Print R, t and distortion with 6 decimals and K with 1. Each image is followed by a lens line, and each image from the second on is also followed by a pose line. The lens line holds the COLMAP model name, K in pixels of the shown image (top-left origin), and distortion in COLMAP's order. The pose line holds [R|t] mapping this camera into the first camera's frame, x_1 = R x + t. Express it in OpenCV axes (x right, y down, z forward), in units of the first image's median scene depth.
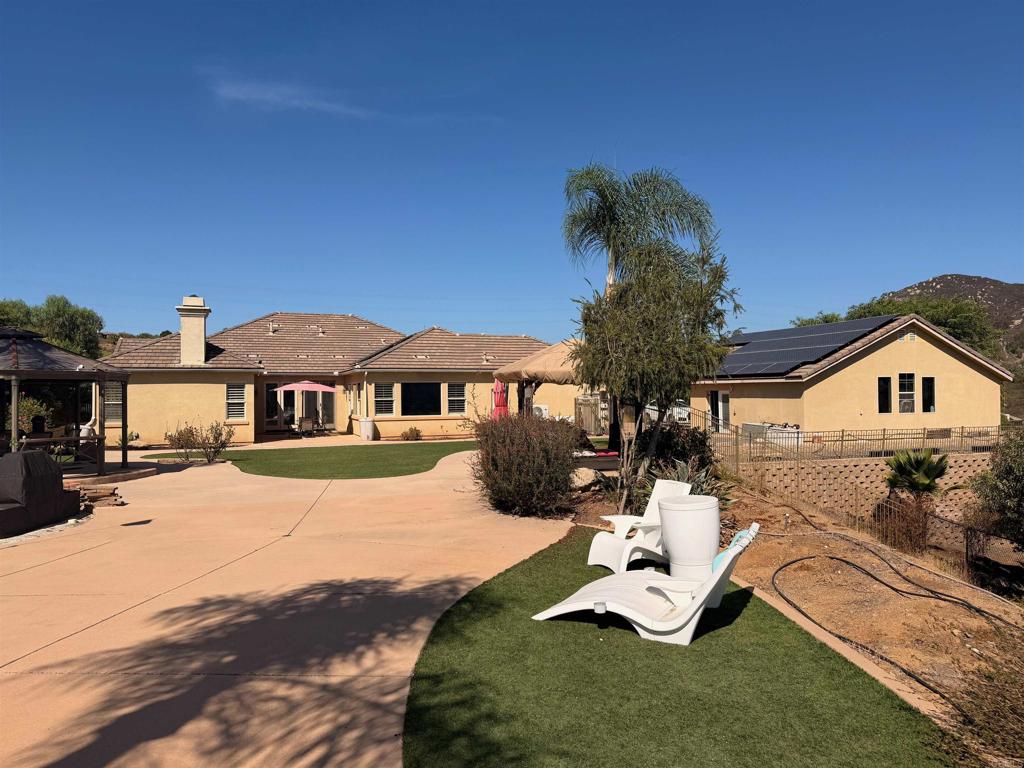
lens RADIAL K [[728.5, 0, 511.1], [0, 728.5, 396.9], [0, 0, 1]] dist [0.012090, -0.010404]
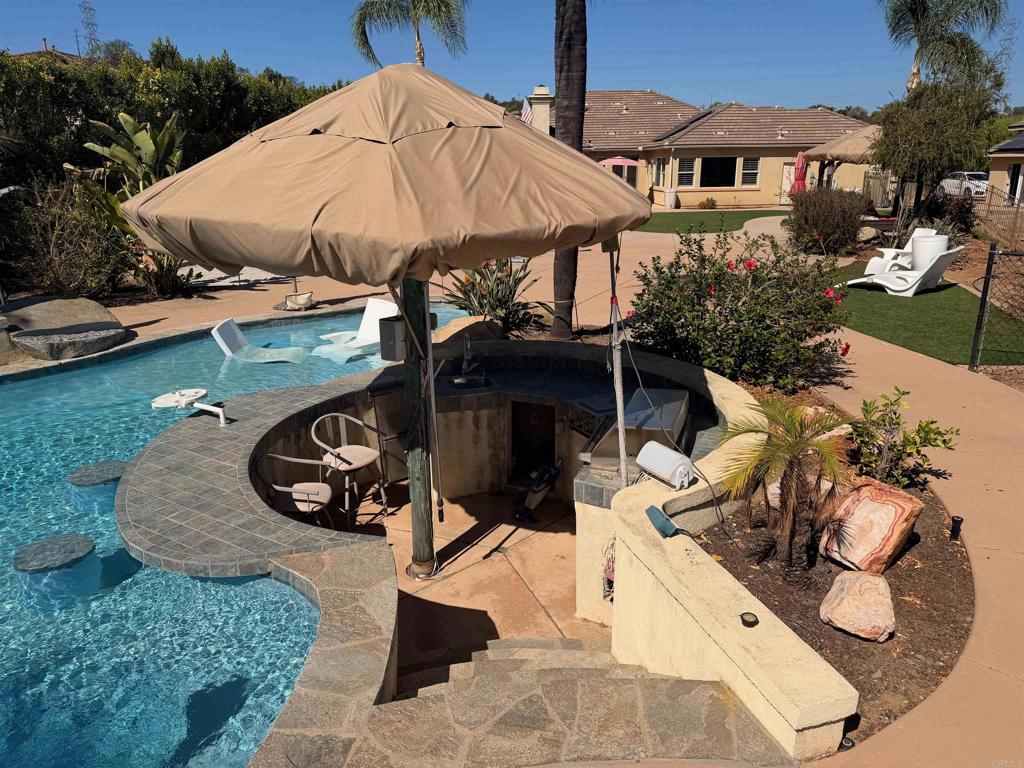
lens RADIAL K [[728.5, 0, 511.1], [0, 728.5, 396.9], [0, 0, 1]] dist [0.012090, -0.010404]
pose [[0.941768, 0.100343, -0.320942, -0.033784], [0.001089, 0.953524, 0.301316, -0.008482], [0.336261, -0.284119, 0.897889, -0.314879]]
